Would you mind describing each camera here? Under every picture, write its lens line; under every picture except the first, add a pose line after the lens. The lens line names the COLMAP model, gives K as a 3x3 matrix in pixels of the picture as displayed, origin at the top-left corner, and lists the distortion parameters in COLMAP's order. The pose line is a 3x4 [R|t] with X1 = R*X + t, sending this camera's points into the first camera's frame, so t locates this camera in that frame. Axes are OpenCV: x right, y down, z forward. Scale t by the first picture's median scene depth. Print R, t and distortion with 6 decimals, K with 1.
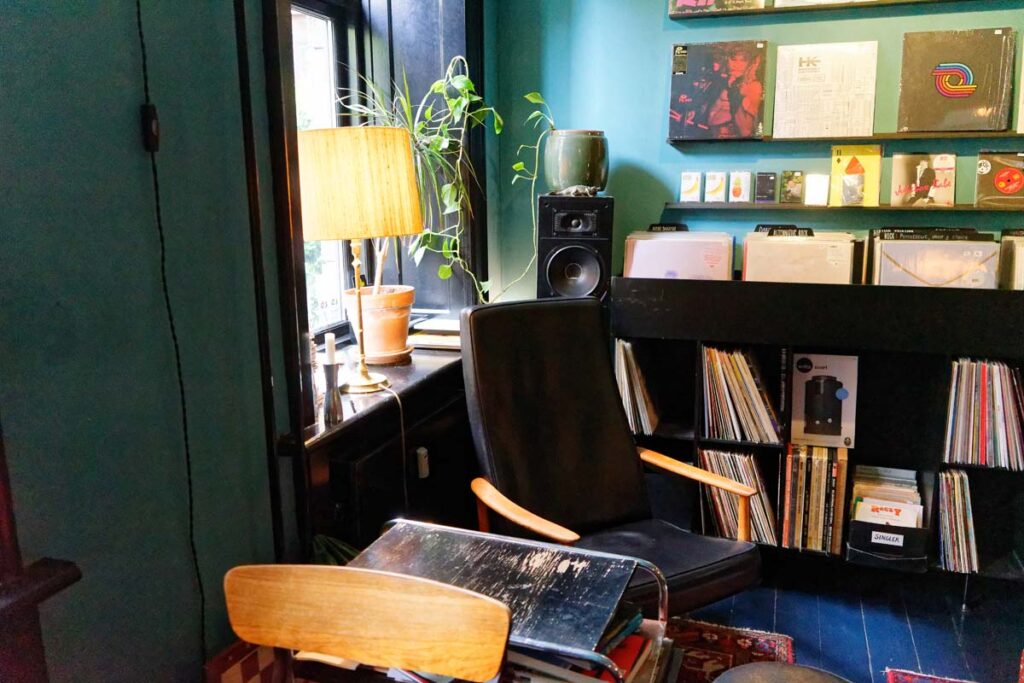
lens RADIAL K [[818.9, 0, 514.6], [0, 818.9, 340.4], [0, 0, 1]] dist [-0.030582, 0.024305]
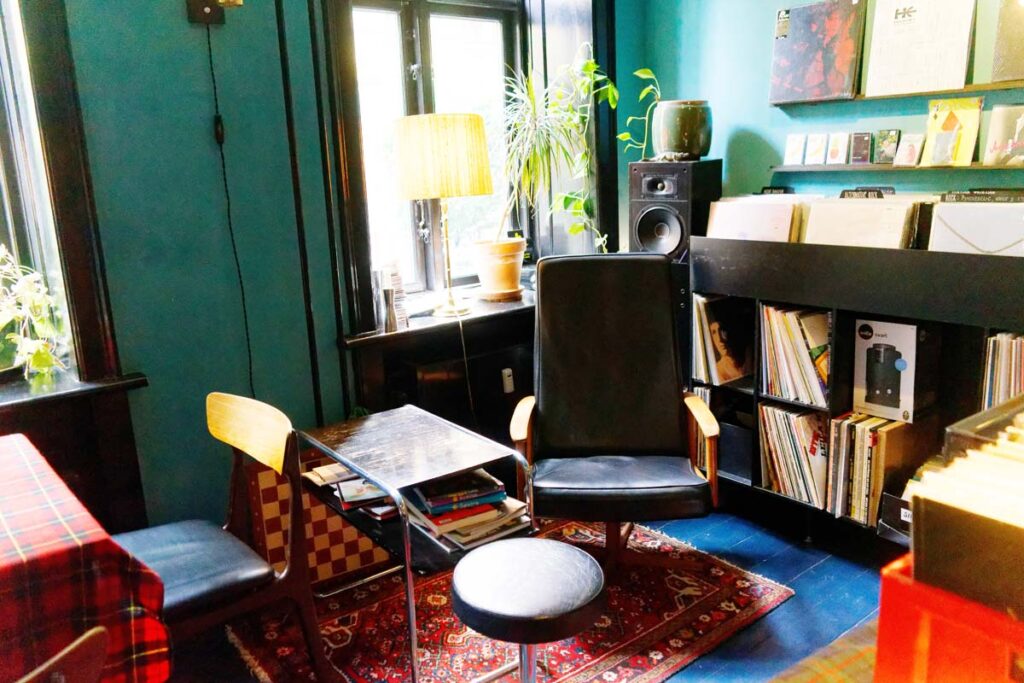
lens RADIAL K [[818.9, 0, 508.1], [0, 818.9, 342.7], [0, 0, 1]] dist [-0.030582, 0.024305]
pose [[0.843541, 0.093479, -0.528868, 0.505725], [-0.070866, 0.995499, 0.062926, 0.012383], [0.532369, -0.015602, 0.846368, -0.050100]]
